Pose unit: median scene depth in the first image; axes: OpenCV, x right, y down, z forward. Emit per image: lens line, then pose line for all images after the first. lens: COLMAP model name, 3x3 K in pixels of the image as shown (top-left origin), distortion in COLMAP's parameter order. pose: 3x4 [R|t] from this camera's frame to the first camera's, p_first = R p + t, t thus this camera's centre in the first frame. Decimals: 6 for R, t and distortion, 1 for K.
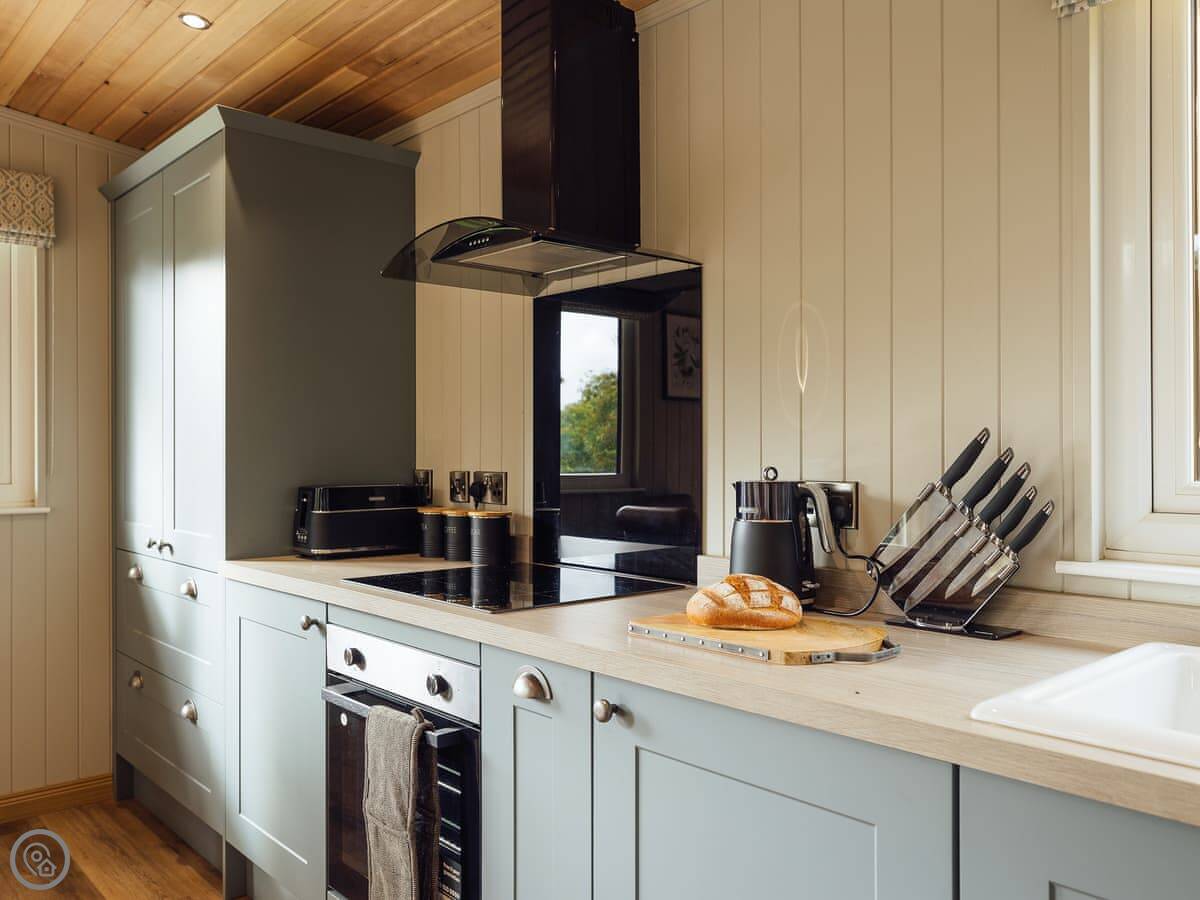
lens RADIAL K [[988.4, 0, 541.8], [0, 988.4, 445.8], [0, 0, 1]] dist [0.007881, 0.002274]
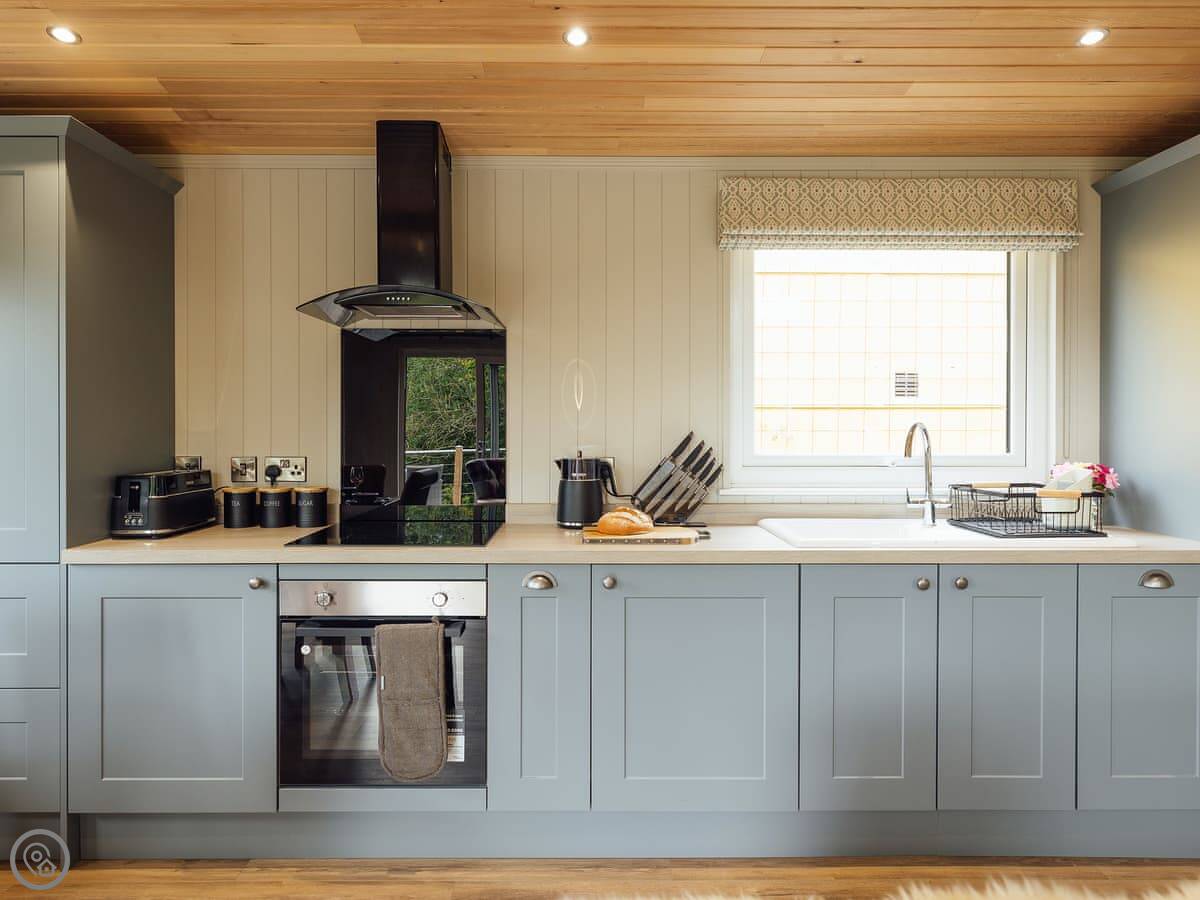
lens RADIAL K [[788.8, 0, 600.0], [0, 788.8, 429.0], [0, 0, 1]] dist [-0.001045, -0.000688]
pose [[0.630357, -0.006136, 0.776281, -0.753995], [-0.006002, 0.999900, 0.012777, -0.032112], [-0.776283, -0.012714, 0.630257, 0.043085]]
